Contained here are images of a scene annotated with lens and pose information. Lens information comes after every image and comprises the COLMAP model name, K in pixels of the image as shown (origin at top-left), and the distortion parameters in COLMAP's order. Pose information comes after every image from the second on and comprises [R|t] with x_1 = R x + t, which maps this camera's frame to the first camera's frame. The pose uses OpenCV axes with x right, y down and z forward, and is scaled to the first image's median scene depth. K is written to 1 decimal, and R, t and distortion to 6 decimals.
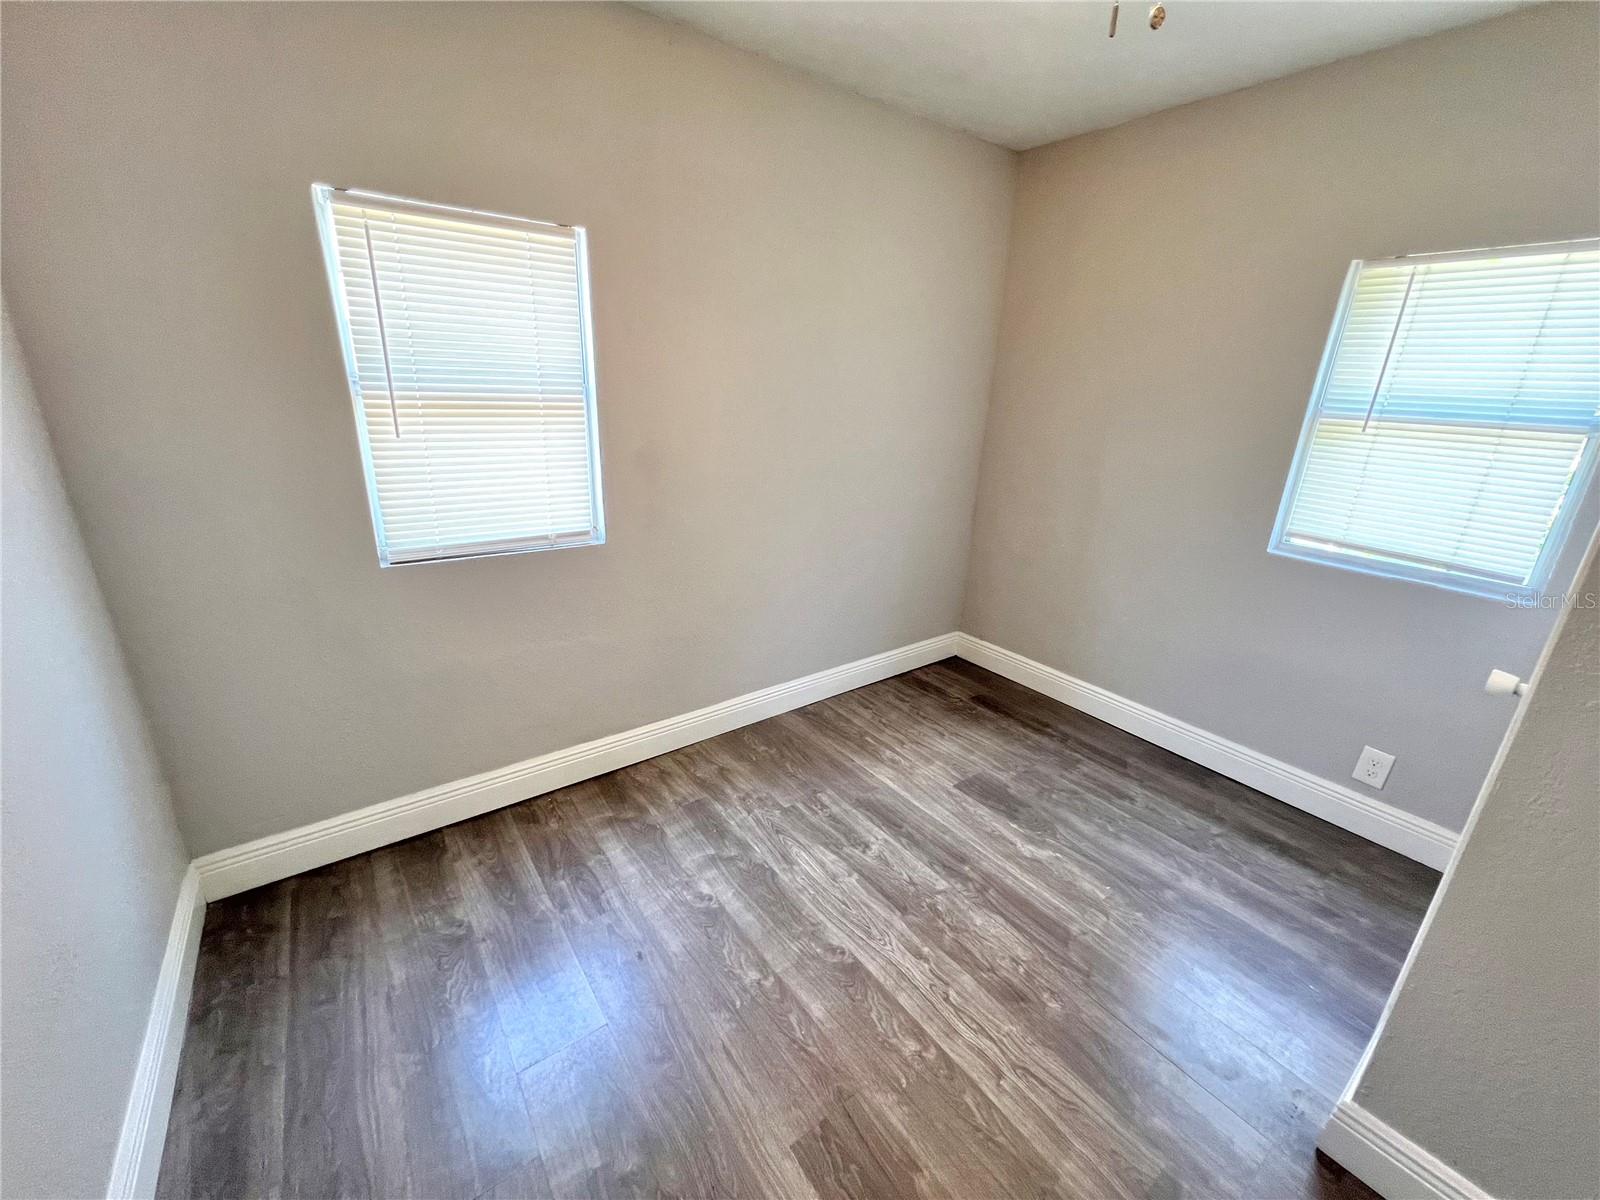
lens RADIAL K [[641.5, 0, 796.3], [0, 641.5, 597.1], [0, 0, 1]] dist [-0.003700, 0.000277]
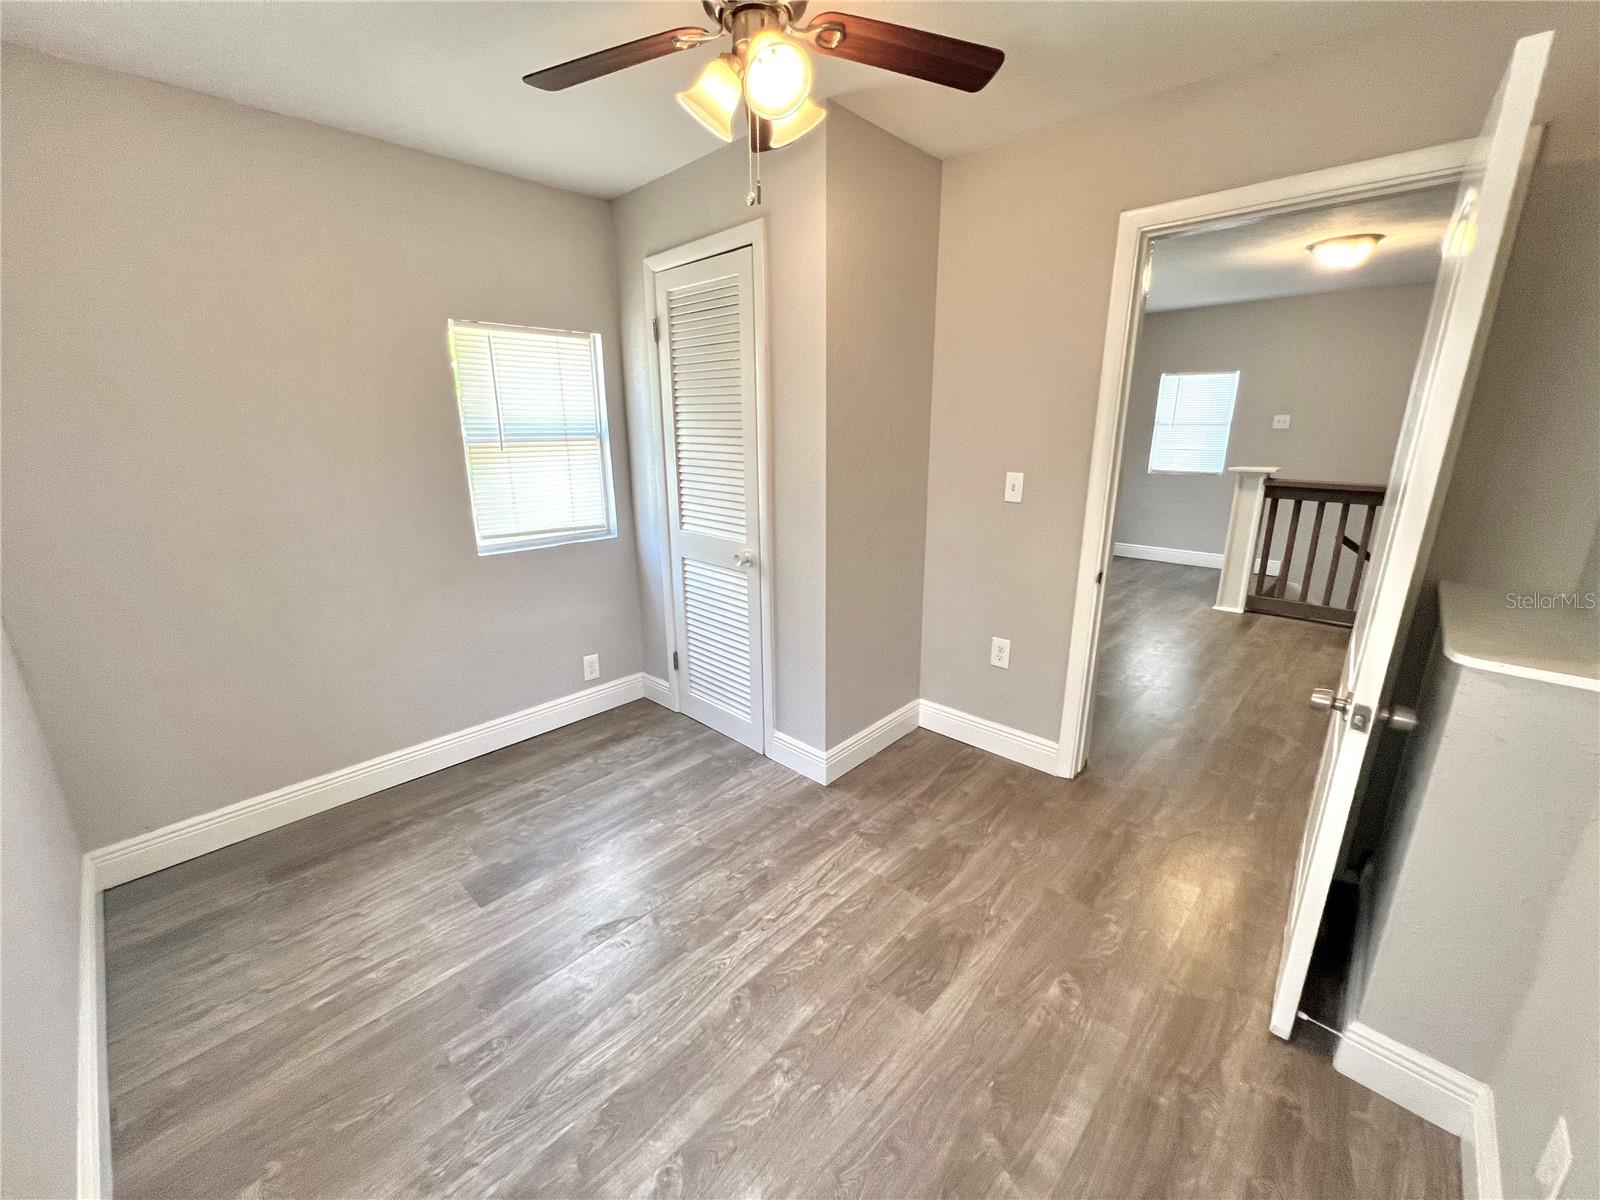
lens RADIAL K [[641.5, 0, 796.3], [0, 641.5, 597.1], [0, 0, 1]] dist [-0.003700, 0.000277]
pose [[-0.181497, -0.295730, 0.937871, -0.657577], [0.311786, 0.887203, 0.340090, -0.291186], [-0.932657, 0.354140, -0.068820, 0.727061]]
